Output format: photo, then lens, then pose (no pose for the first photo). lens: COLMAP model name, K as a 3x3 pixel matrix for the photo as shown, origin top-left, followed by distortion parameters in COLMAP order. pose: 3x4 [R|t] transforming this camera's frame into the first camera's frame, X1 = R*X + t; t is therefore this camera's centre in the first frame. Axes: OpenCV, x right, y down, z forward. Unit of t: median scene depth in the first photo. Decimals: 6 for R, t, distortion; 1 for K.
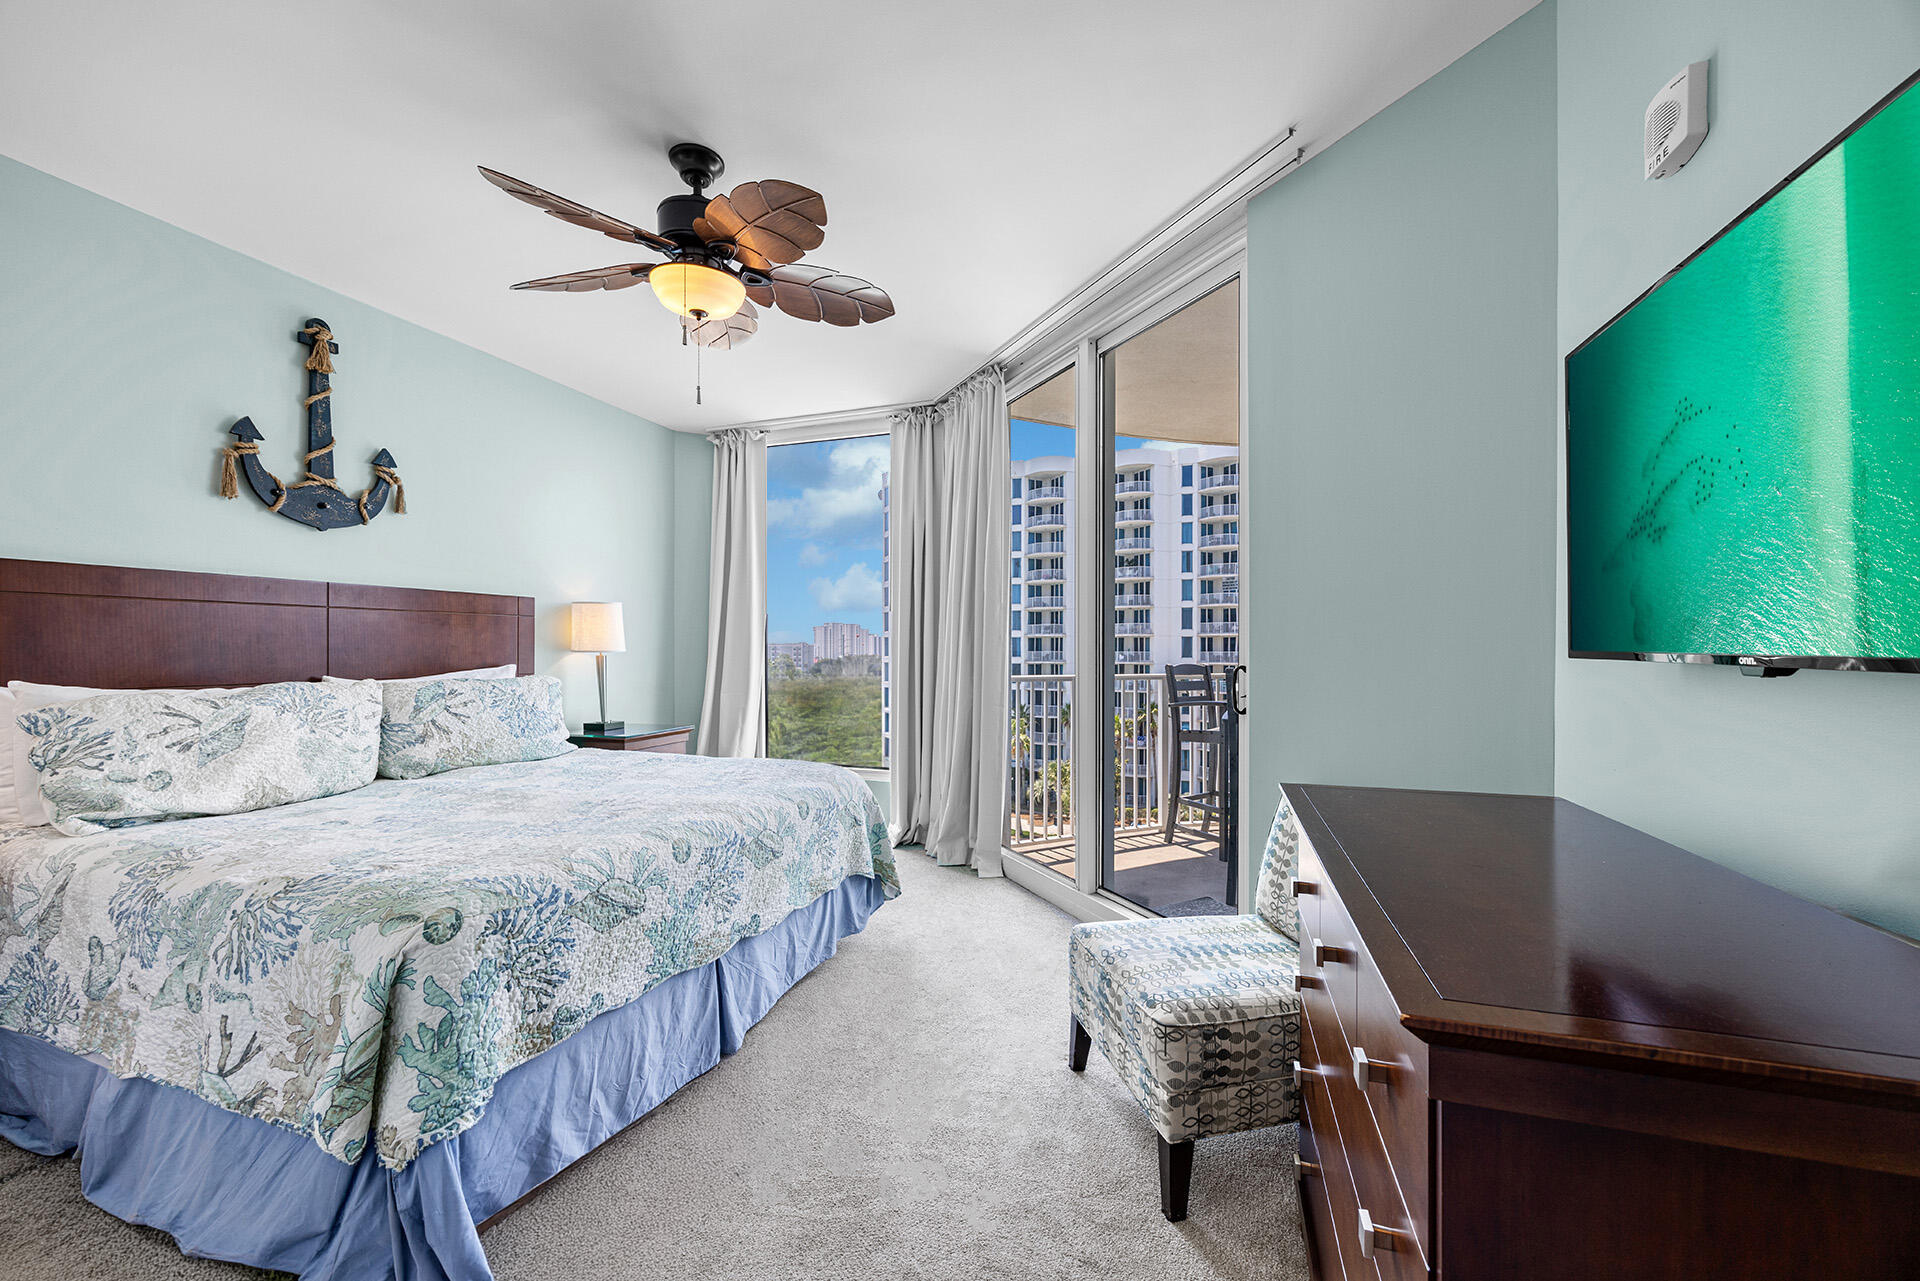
lens RADIAL K [[736.0, 0, 966.3], [0, 736.0, 646.9], [0, 0, 1]] dist [-0.002700, 0.000045]
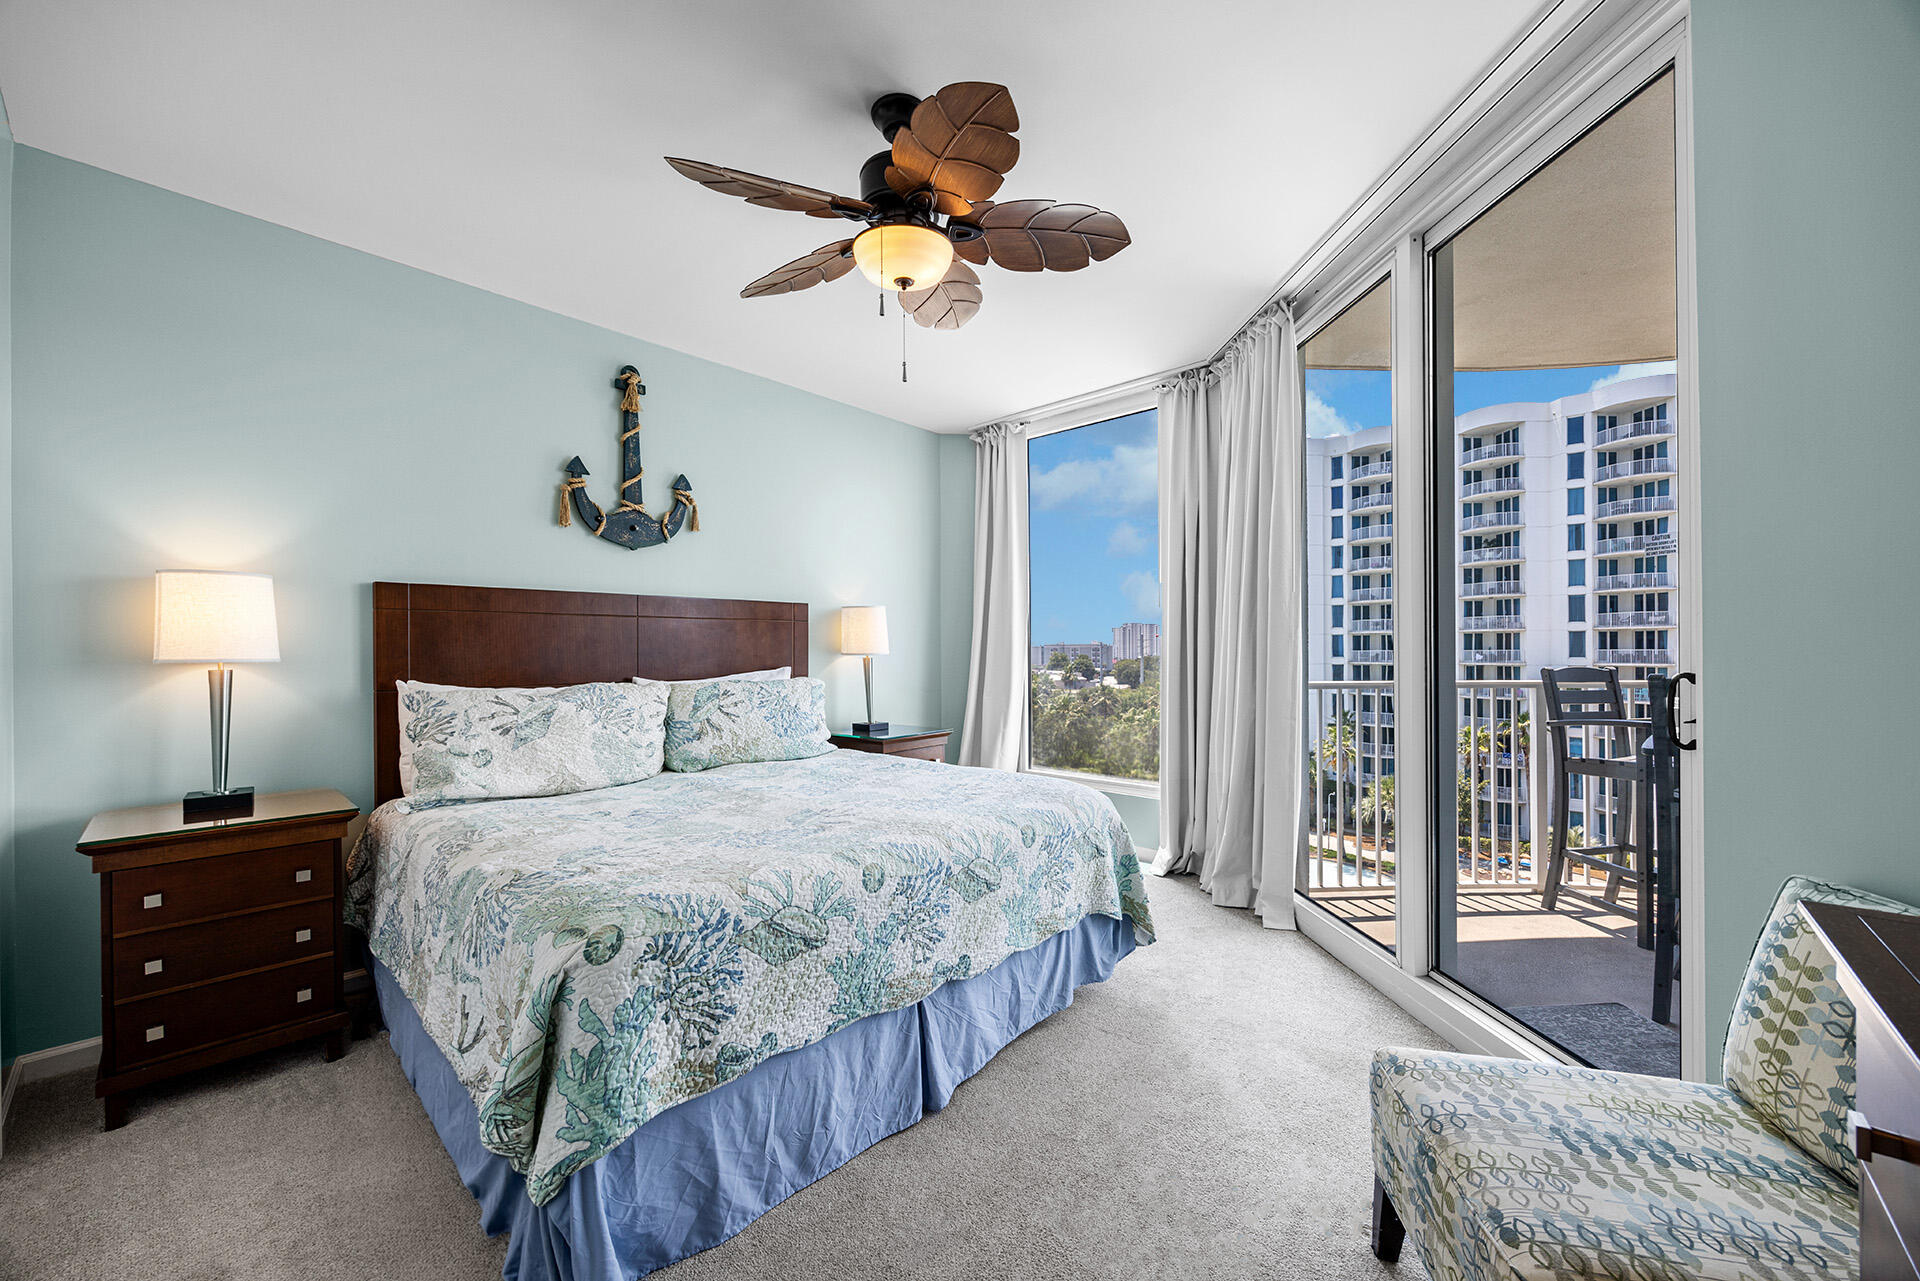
lens RADIAL K [[736.0, 0, 961.4], [0, 736.0, 649.1], [0, 0, 1]] dist [-0.002700, 0.000045]
pose [[0.918668, -0.007246, -0.394964, 0.045061], [0.007958, 0.999968, 0.000164, 0.000106], [0.394950, -0.003293, 0.918697, 0.153617]]
